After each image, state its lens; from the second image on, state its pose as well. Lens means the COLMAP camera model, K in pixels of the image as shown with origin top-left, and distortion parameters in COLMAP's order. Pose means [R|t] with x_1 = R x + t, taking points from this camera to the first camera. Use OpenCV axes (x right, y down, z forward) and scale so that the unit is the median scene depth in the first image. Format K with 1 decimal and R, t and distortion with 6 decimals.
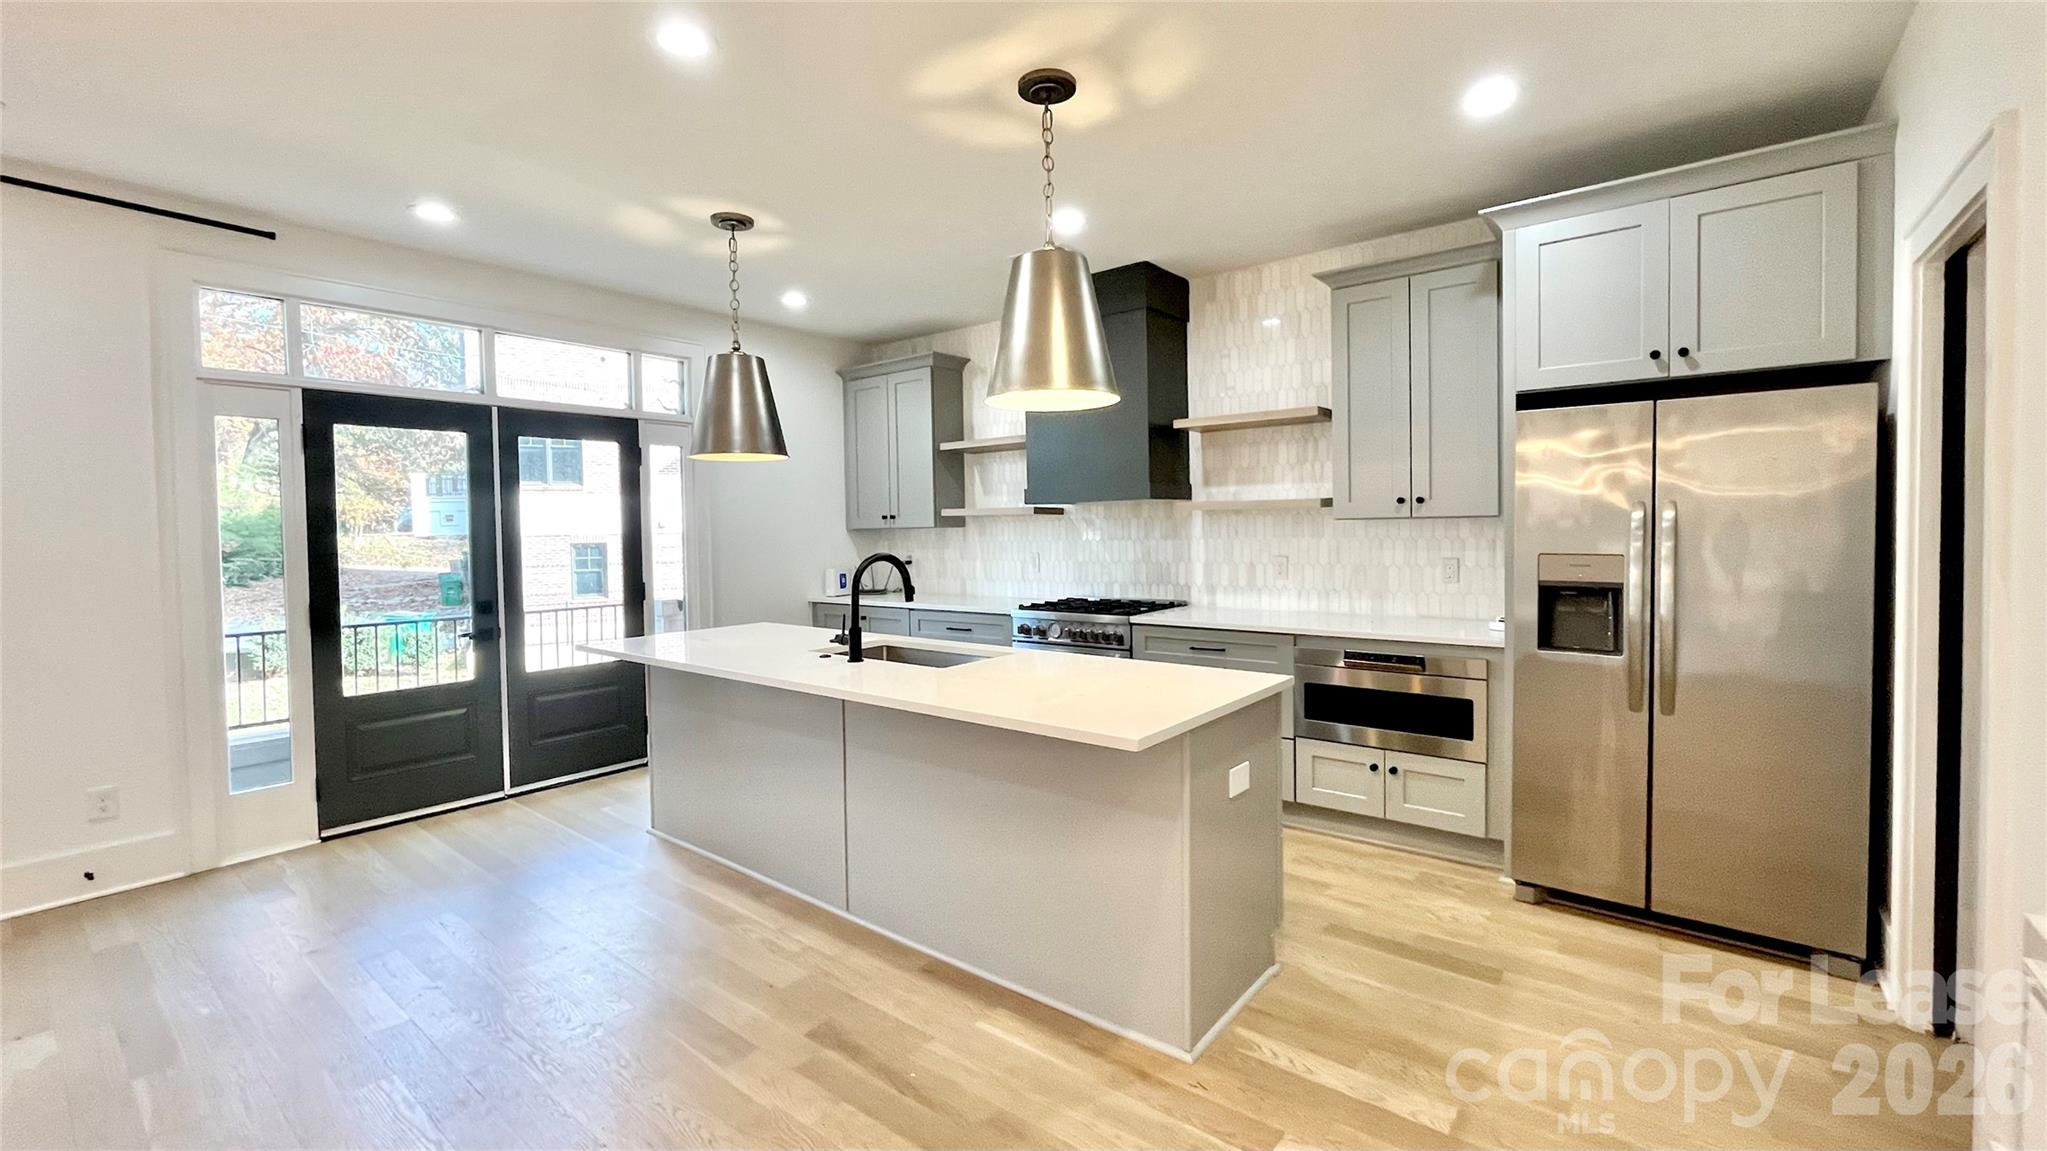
lens RADIAL K [[840.5, 0, 1021.9], [0, 840.5, 559.8], [0, 0, 1]] dist [0.002470, -0.000506]
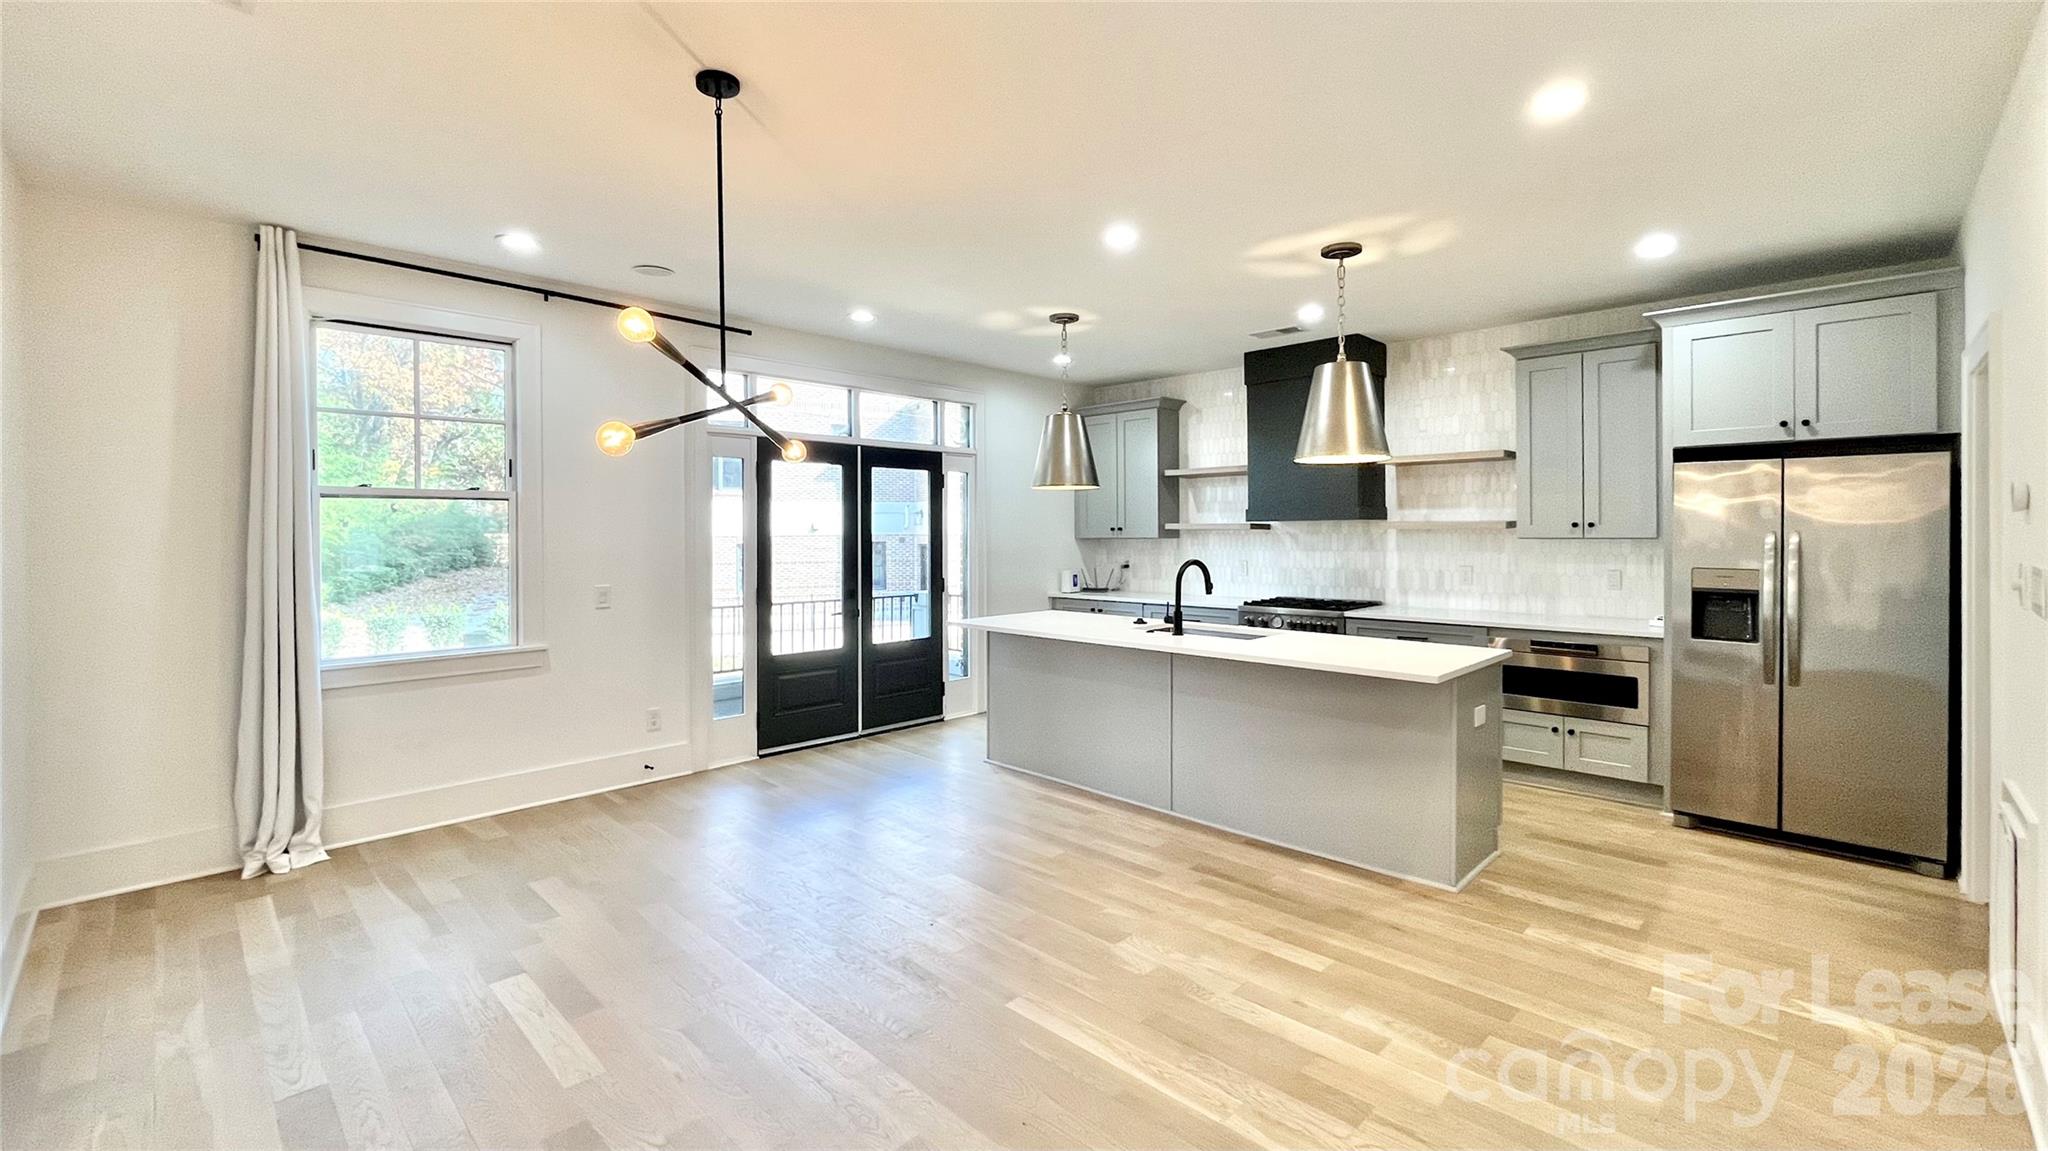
lens RADIAL K [[840.9, 0, 1033.5], [0, 840.9, 543.6], [0, 0, 1]] dist [0.002470, -0.000506]
pose [[0.994973, 0.014305, -0.099113, -0.269496], [-0.016812, 0.999558, -0.024504, 0.004625], [0.098719, 0.026047, 0.994774, -0.398838]]
